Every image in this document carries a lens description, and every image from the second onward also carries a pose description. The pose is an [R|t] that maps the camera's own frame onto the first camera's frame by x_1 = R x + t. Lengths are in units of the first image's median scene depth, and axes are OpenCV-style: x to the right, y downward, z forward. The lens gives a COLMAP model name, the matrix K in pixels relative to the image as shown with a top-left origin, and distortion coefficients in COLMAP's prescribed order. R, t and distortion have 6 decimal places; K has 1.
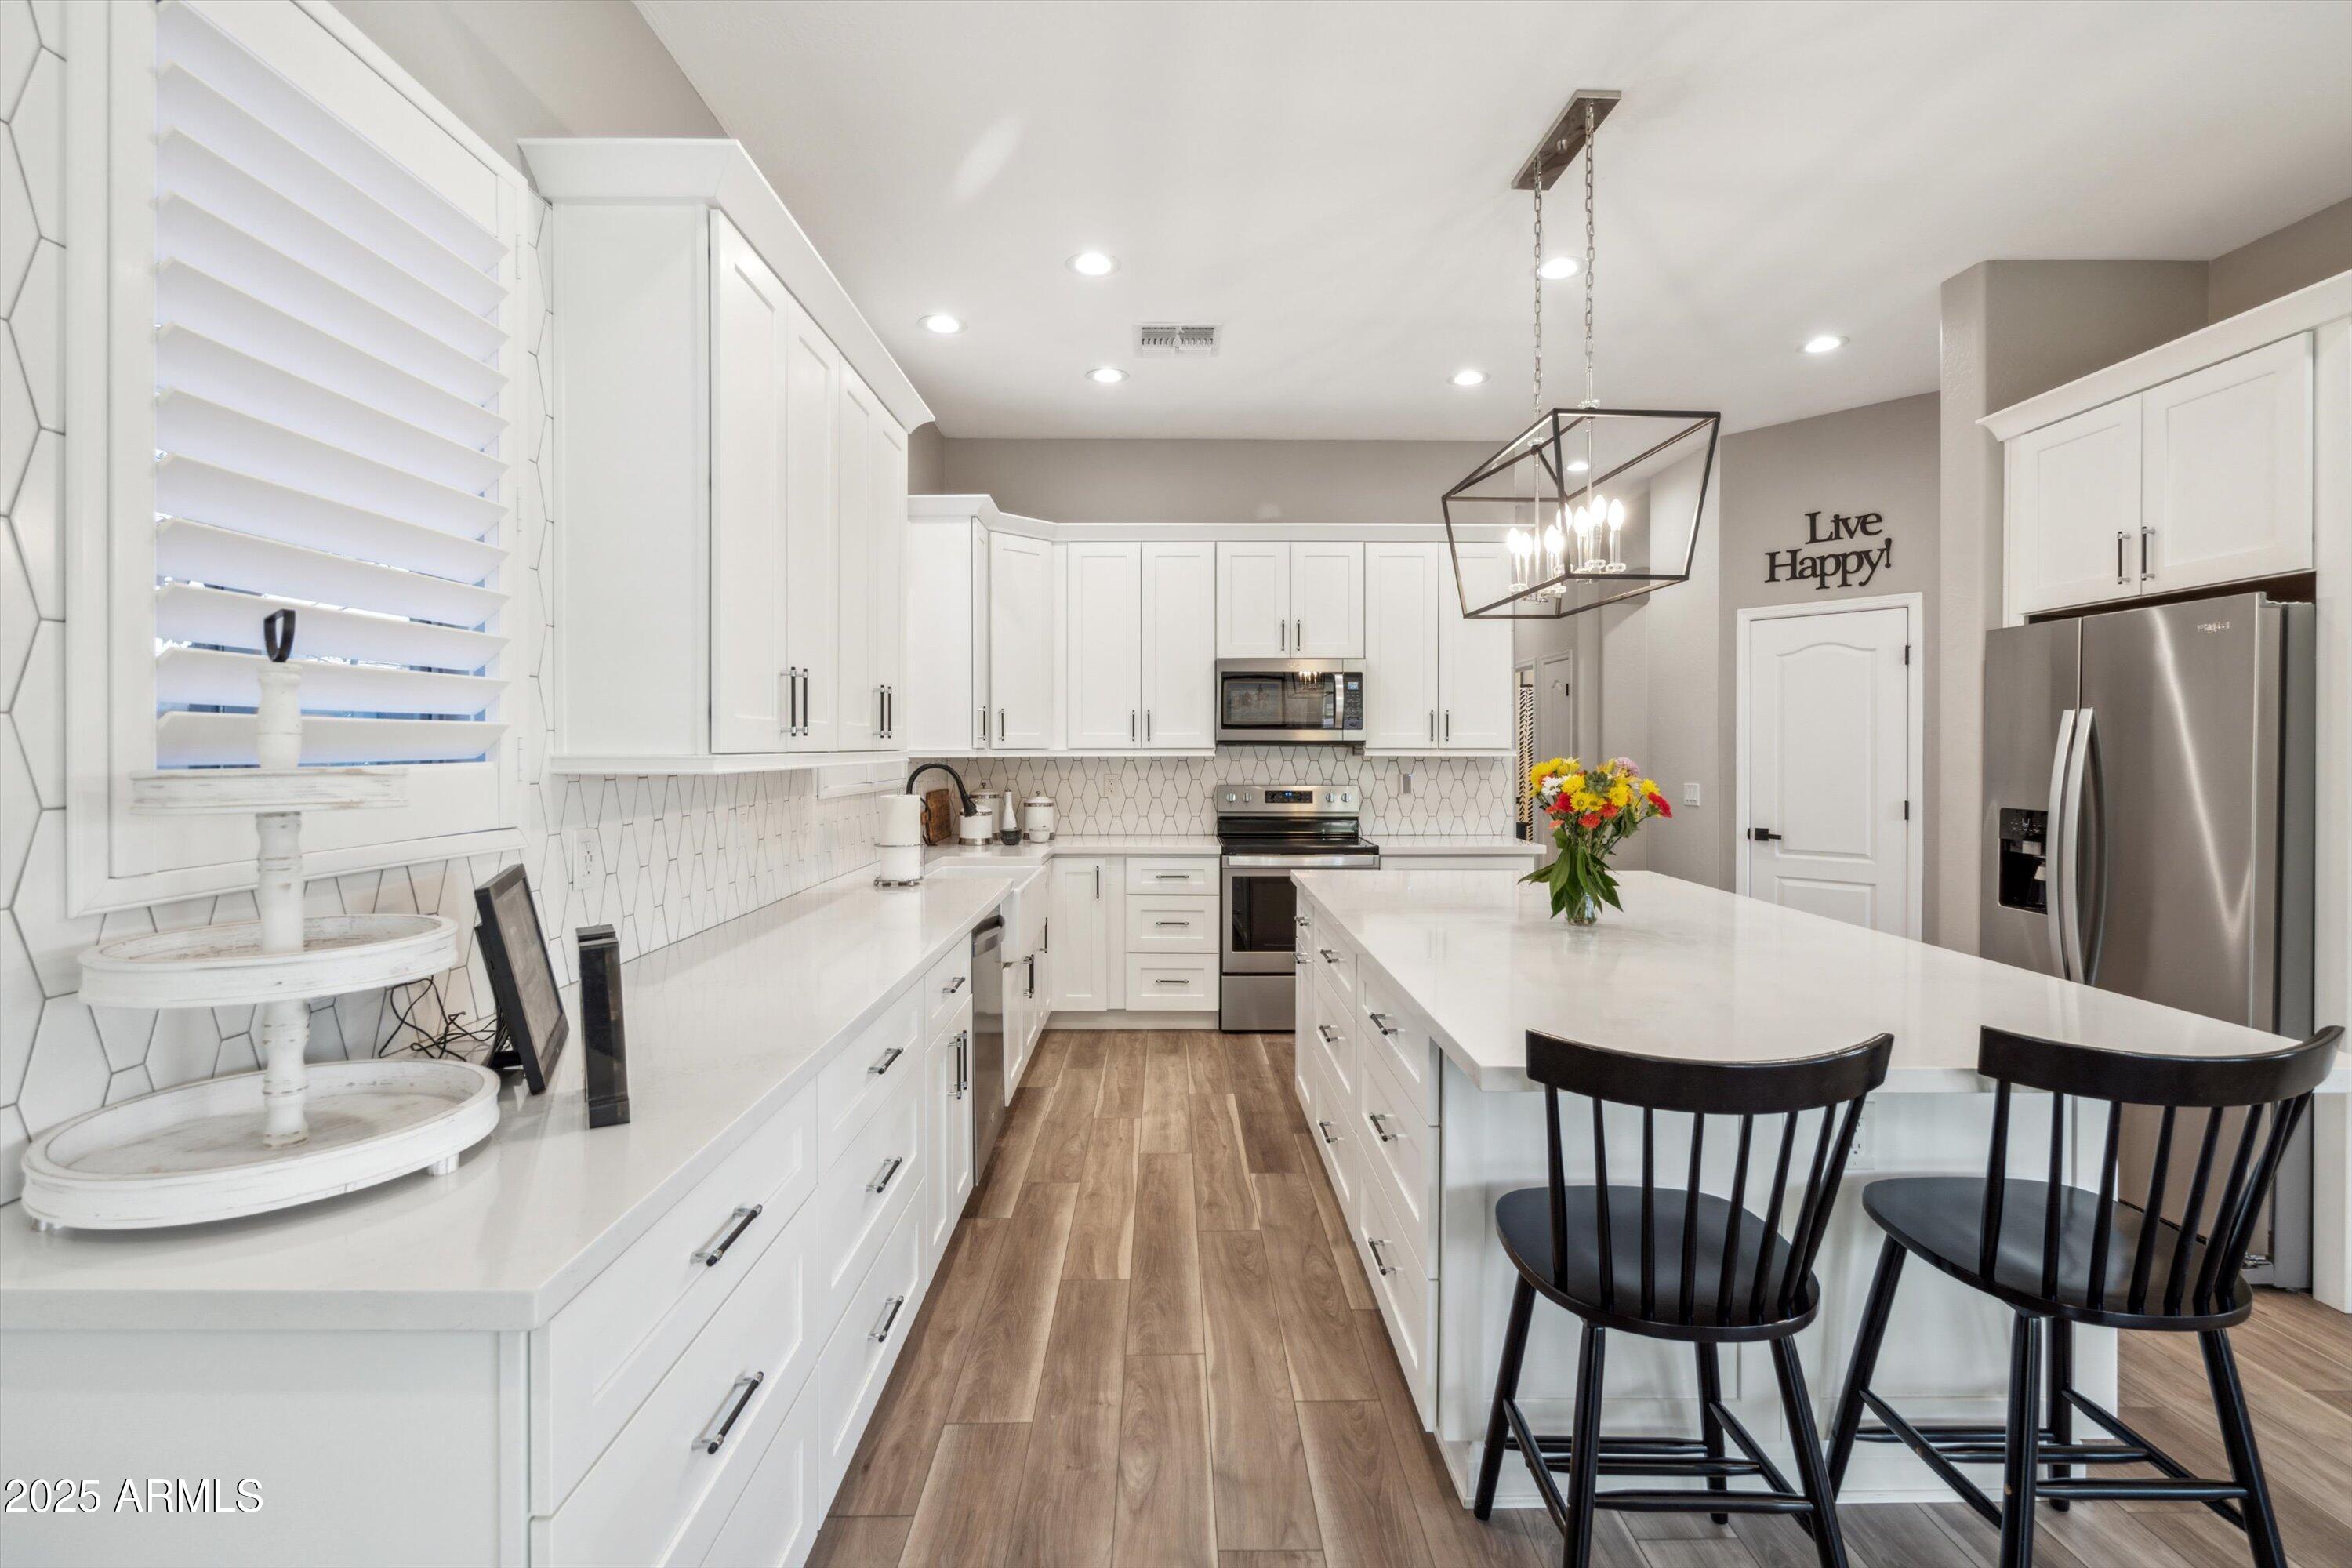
lens RADIAL K [[1078.2, 0, 1177.5], [0, 1078.2, 758.7], [0, 0, 1]] dist [-0.001648, 0.001124]
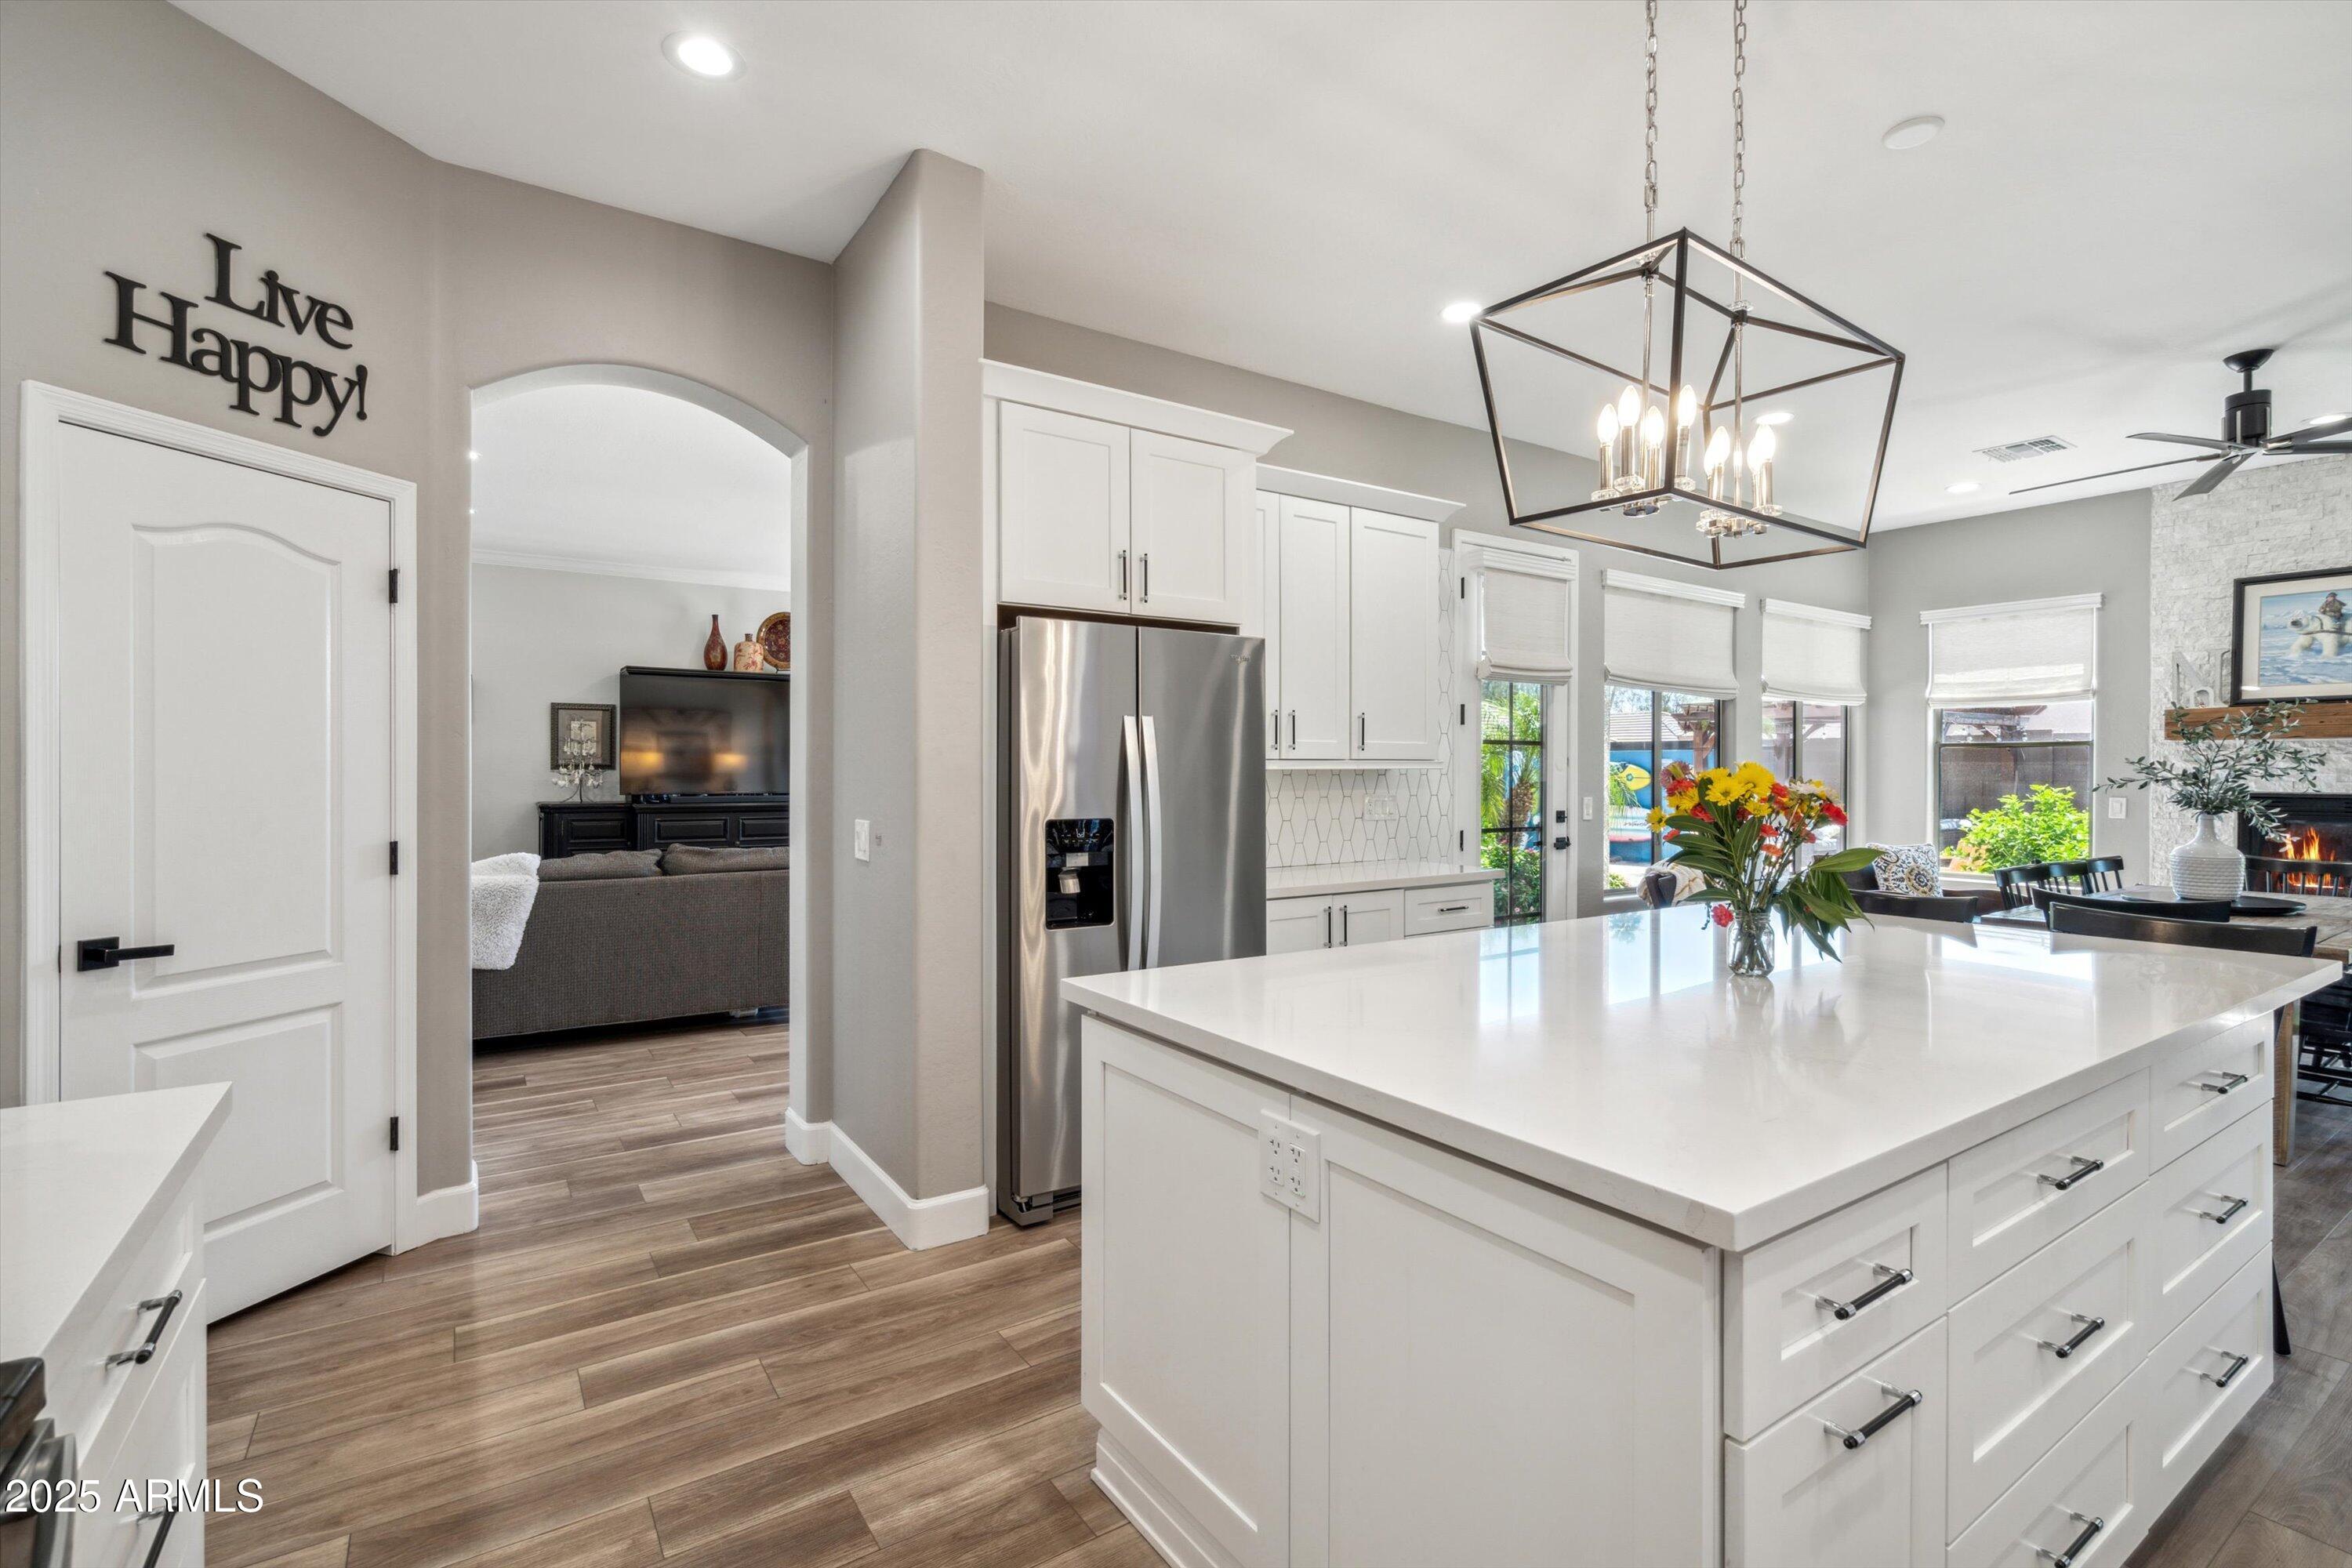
lens RADIAL K [[1078.2, 0, 1172.7], [0, 1078.2, 767.5], [0, 0, 1]] dist [-0.001648, 0.001124]
pose [[-0.548098, -0.000679, 0.836414, -0.025695], [0.004272, 0.999984, 0.003611, -0.000275], [-0.836403, 0.005553, -0.548087, 0.956230]]
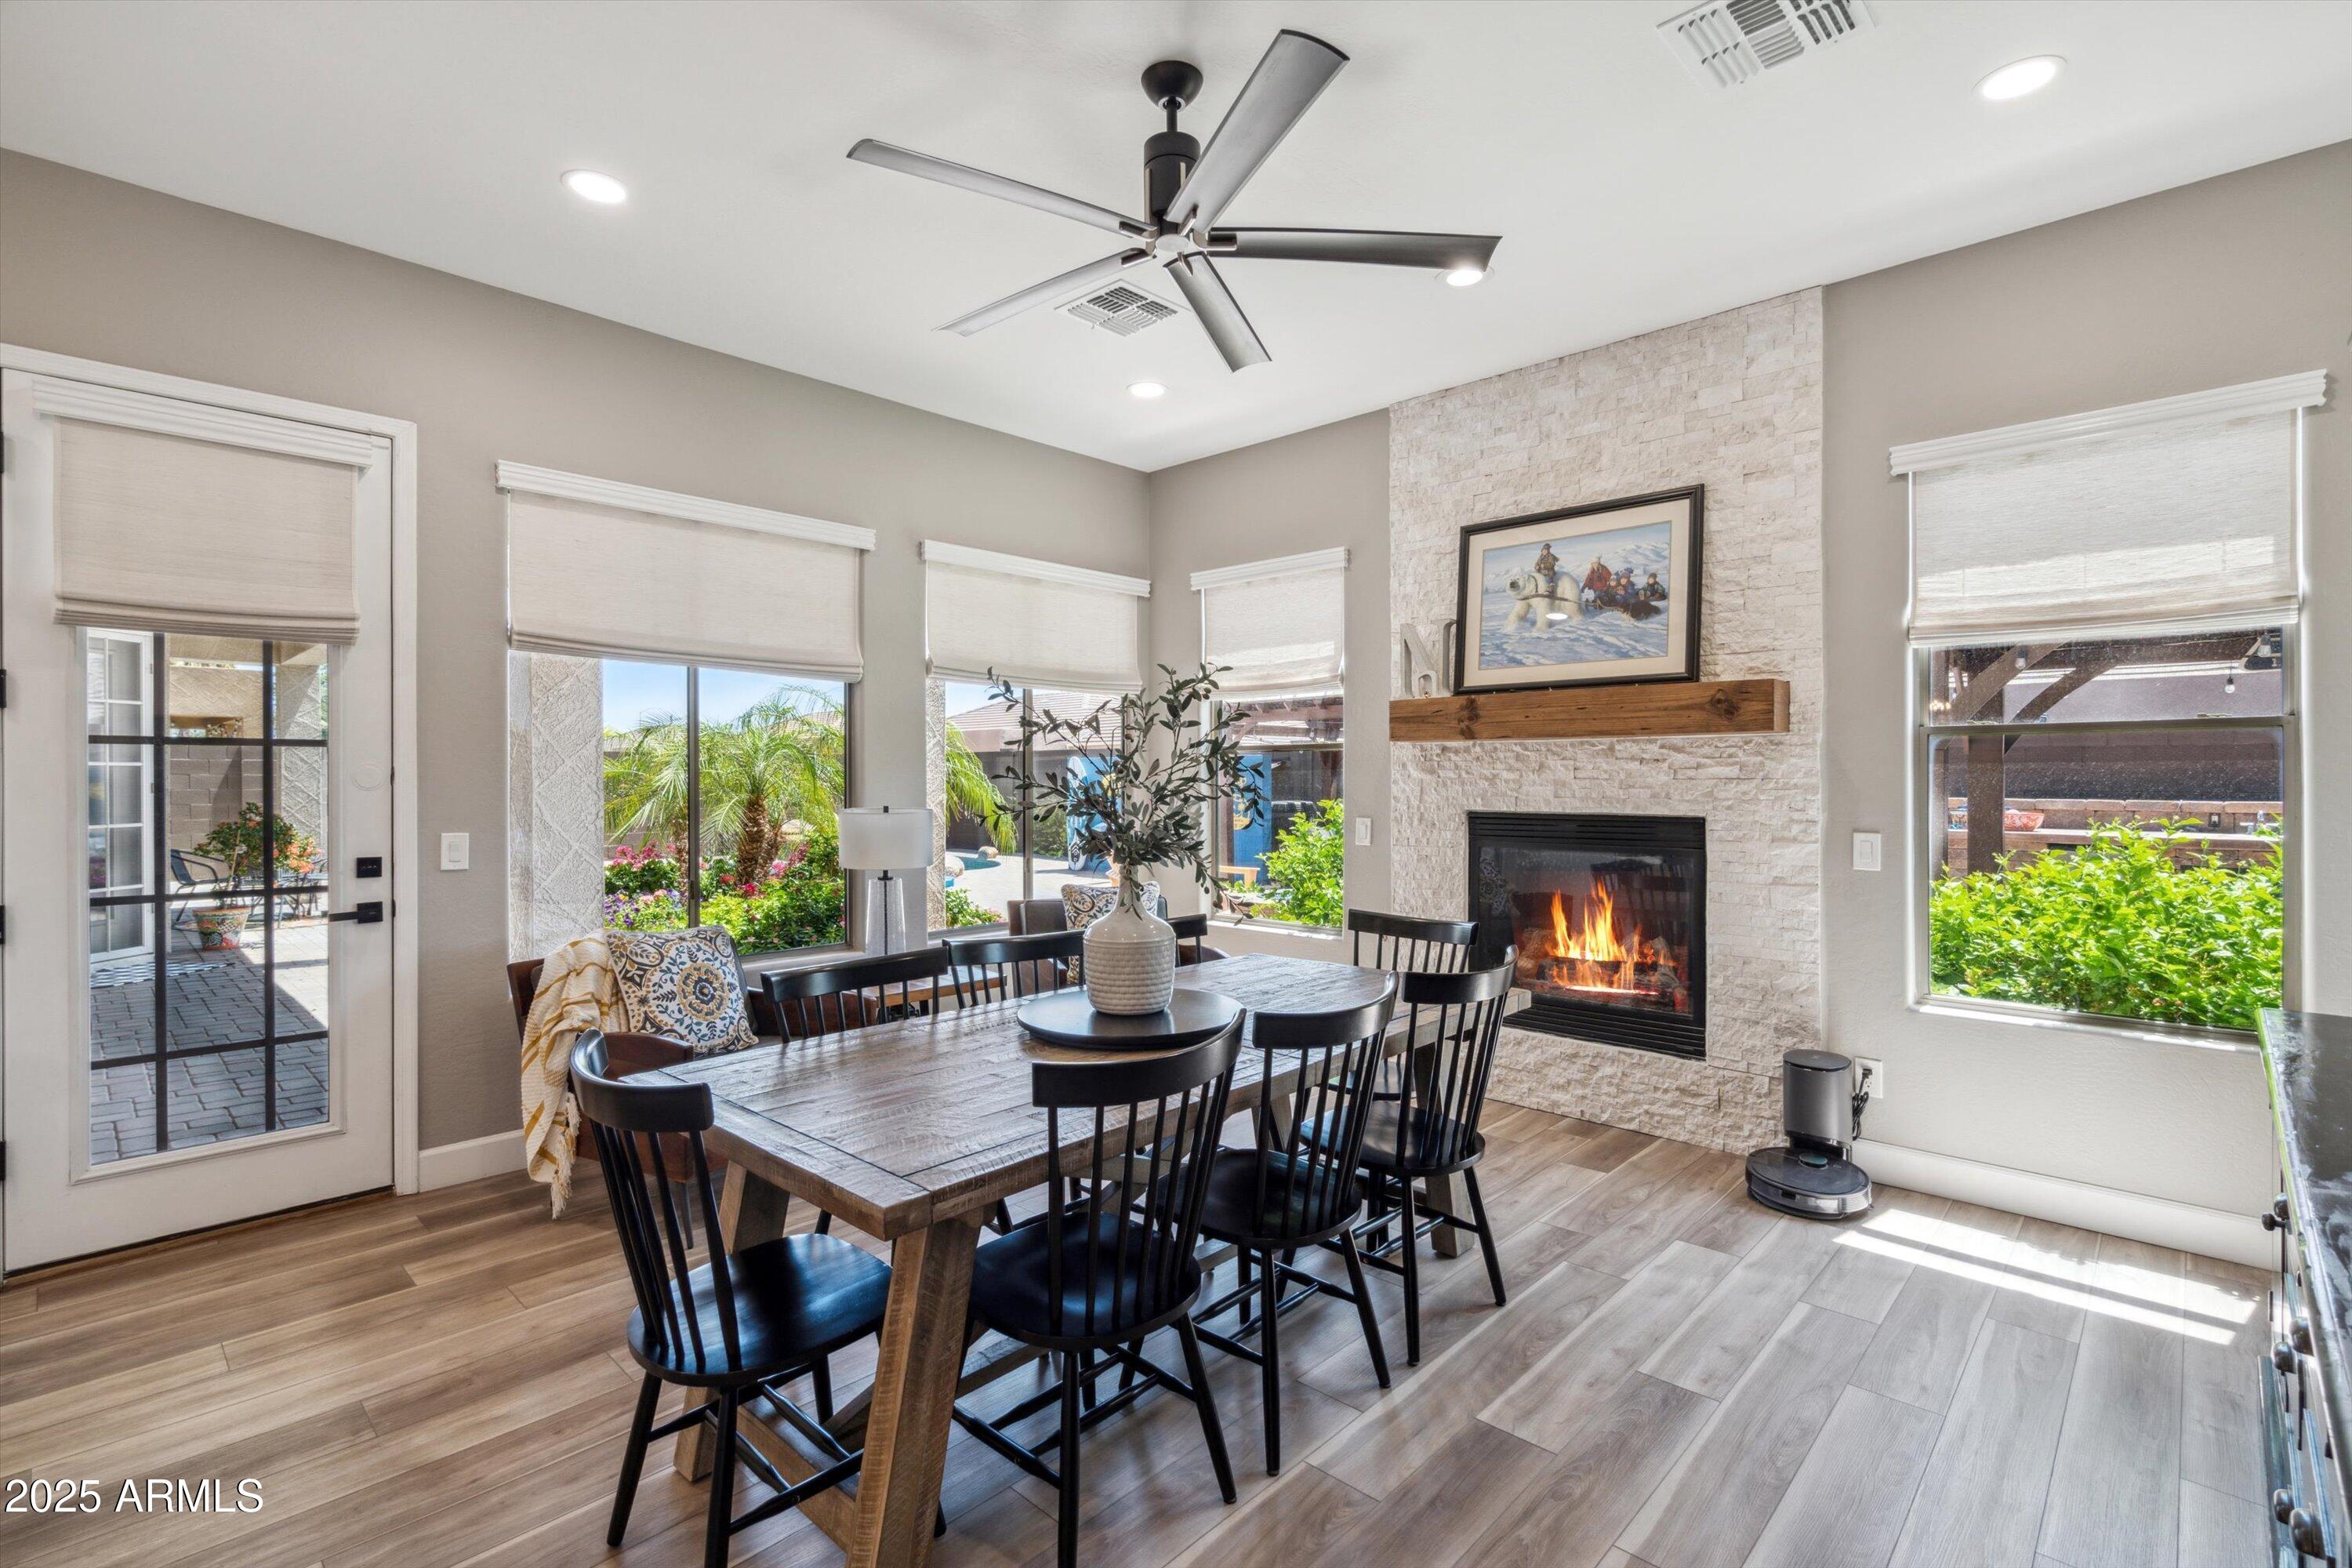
lens RADIAL K [[1078.2, 0, 1179.2], [0, 1078.2, 776.0], [0, 0, 1]] dist [-0.001648, 0.001124]
pose [[-0.714891, -0.000238, 0.699236, -0.130601], [0.007487, 0.999940, 0.007994, -0.001330], [-0.699196, 0.010950, -0.714846, 0.130989]]
